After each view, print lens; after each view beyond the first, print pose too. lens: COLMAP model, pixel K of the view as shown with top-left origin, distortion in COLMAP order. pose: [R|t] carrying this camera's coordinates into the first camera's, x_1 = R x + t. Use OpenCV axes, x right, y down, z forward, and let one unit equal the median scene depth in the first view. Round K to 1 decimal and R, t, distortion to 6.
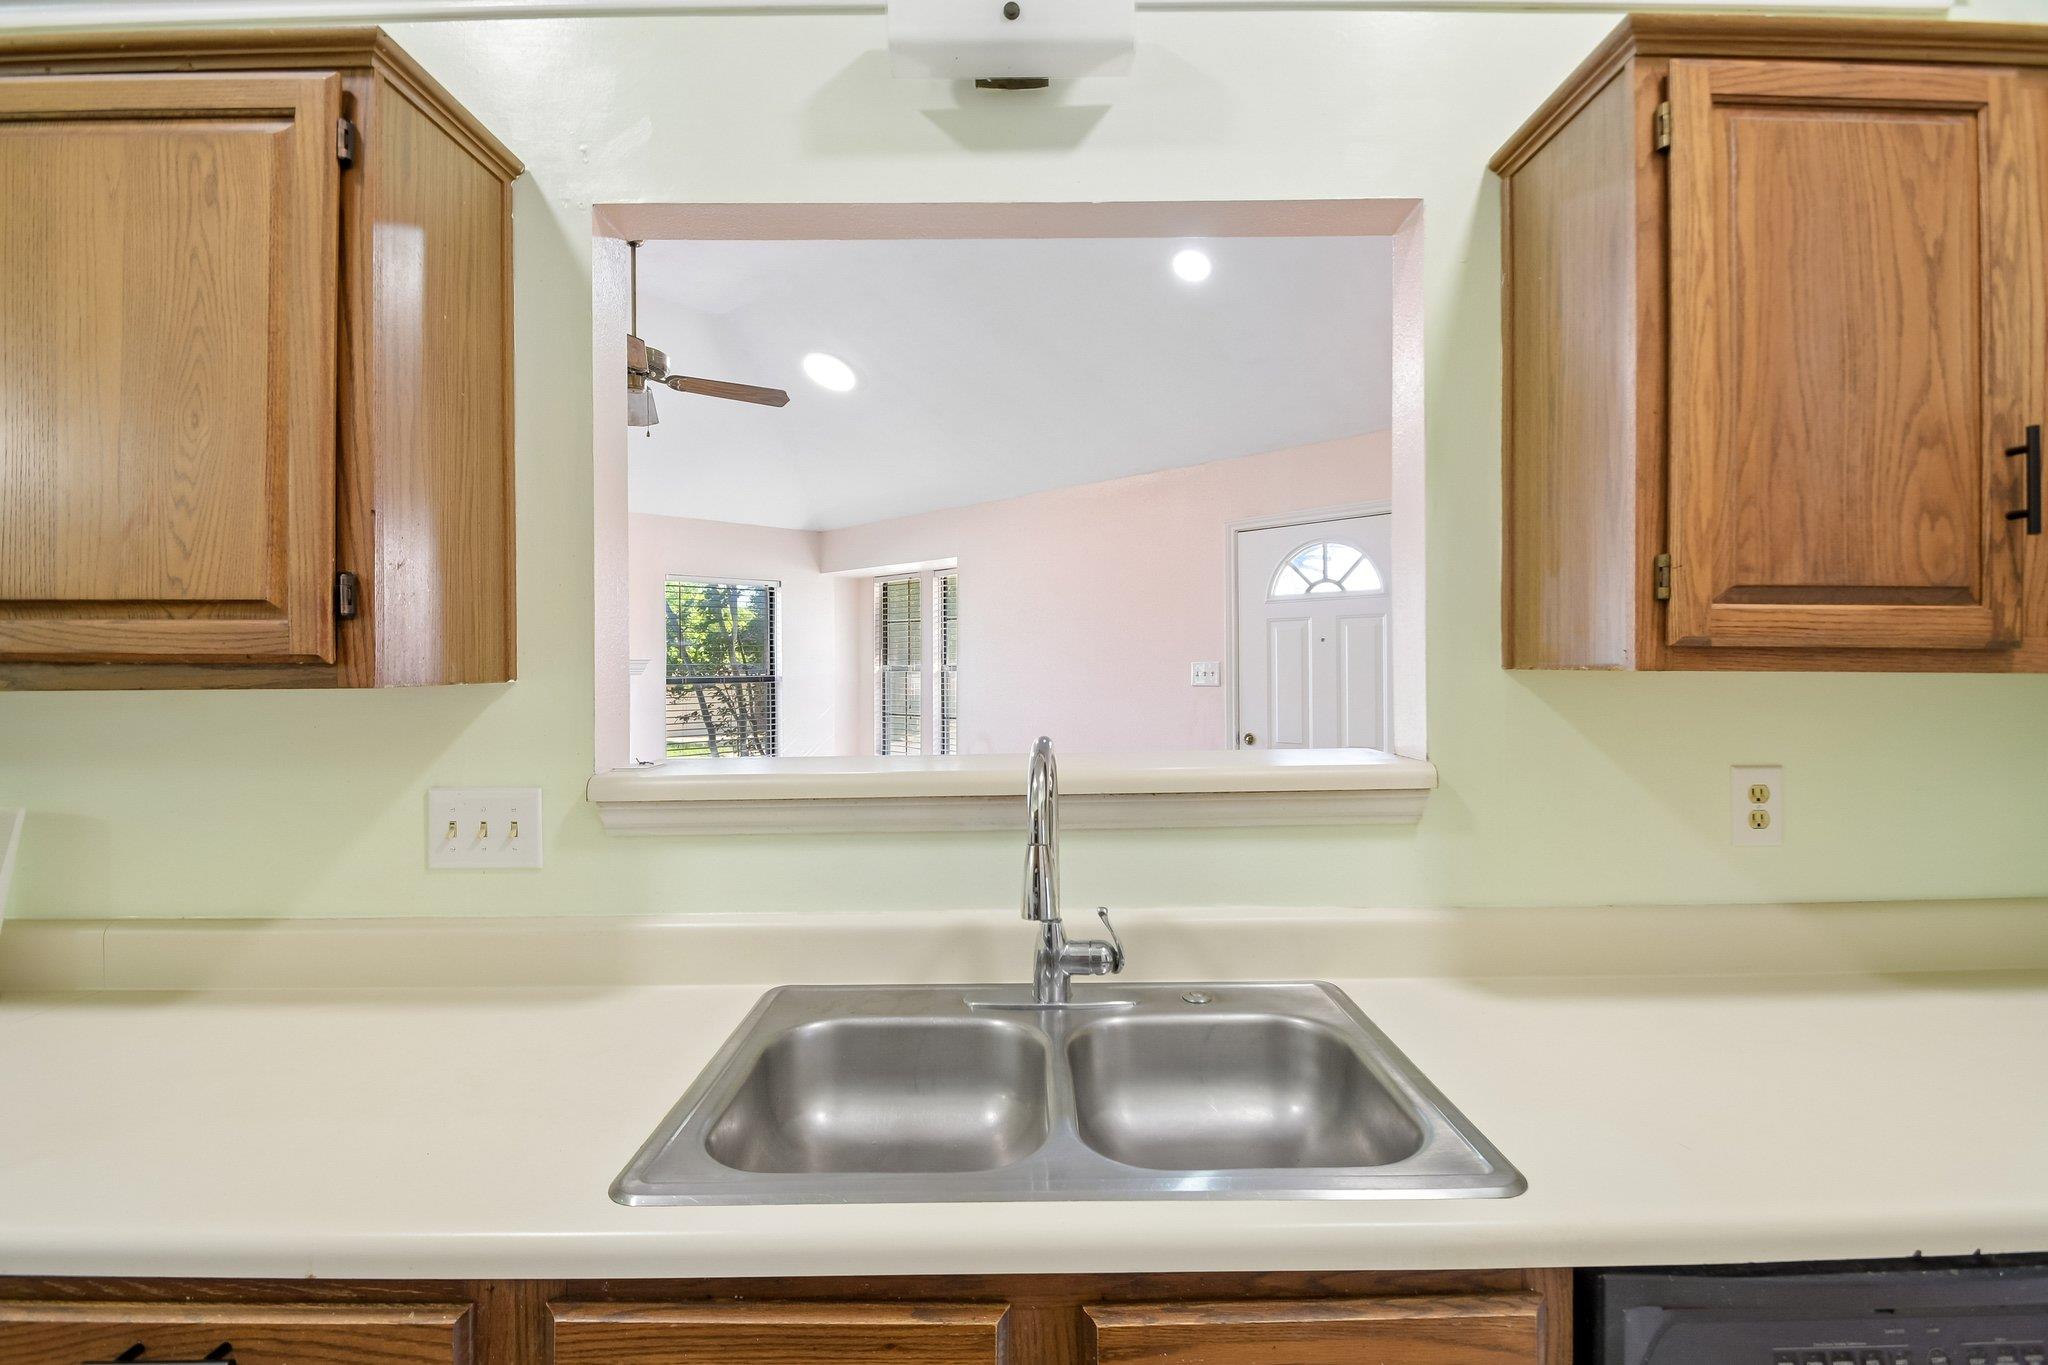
lens RADIAL K [[924.1, 0, 1040.5], [0, 924.1, 662.7], [0, 0, 1]] dist [-0.013667, -0.002865]
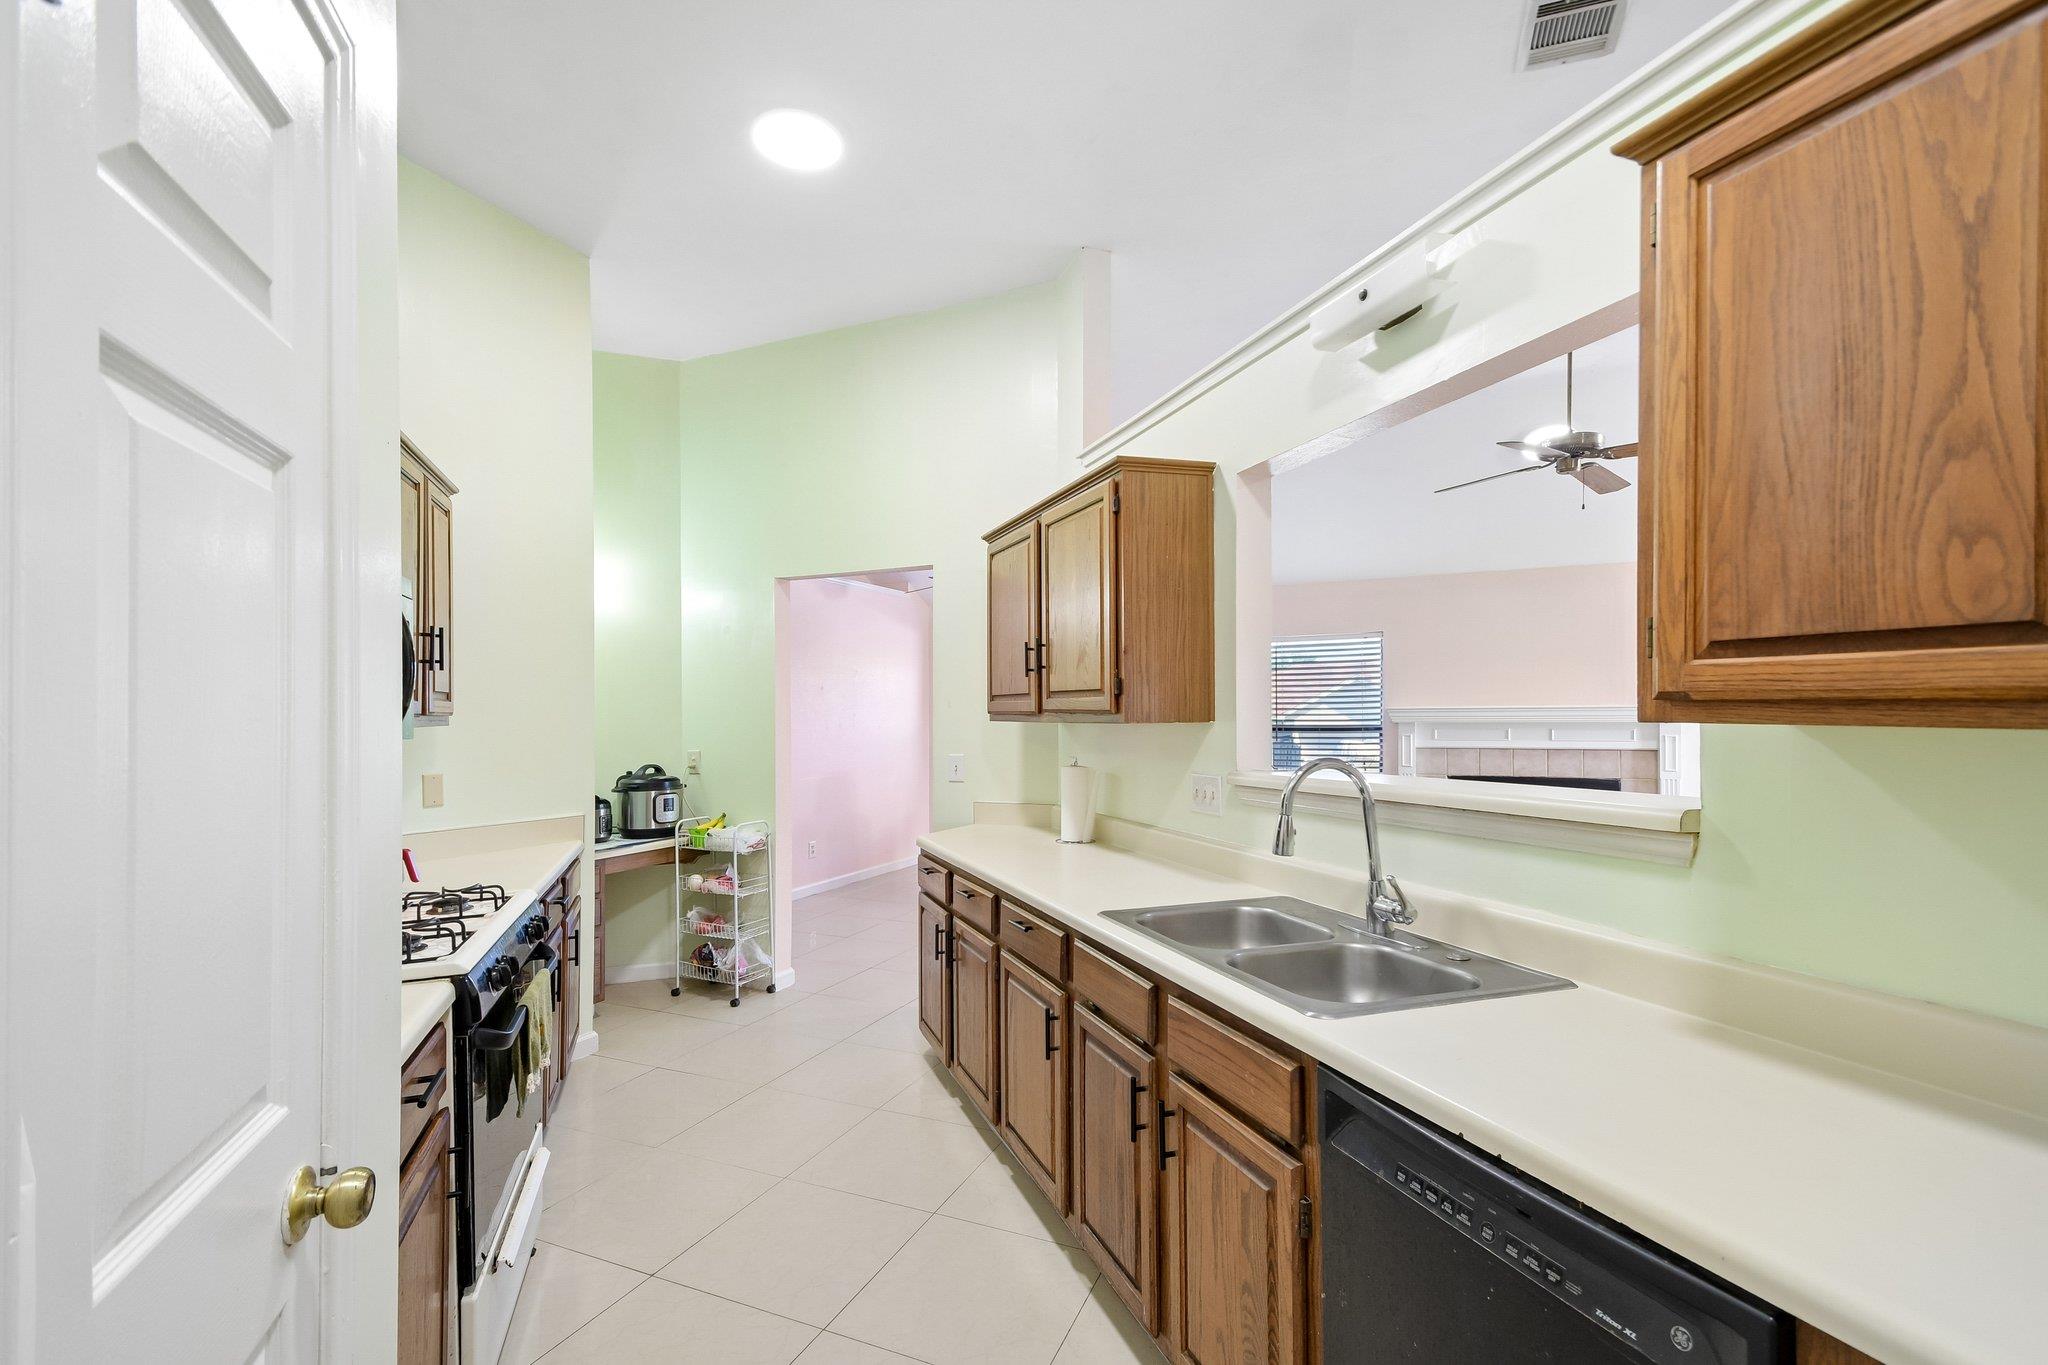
lens RADIAL K [[924.1, 0, 1034.9], [0, 924.1, 723.0], [0, 0, 1]] dist [-0.013667, -0.002865]
pose [[0.347995, 0.010886, -0.937433, 1.464675], [0.006770, 0.999877, 0.014124, -0.011707], [0.937472, -0.011262, 0.347879, -0.084641]]
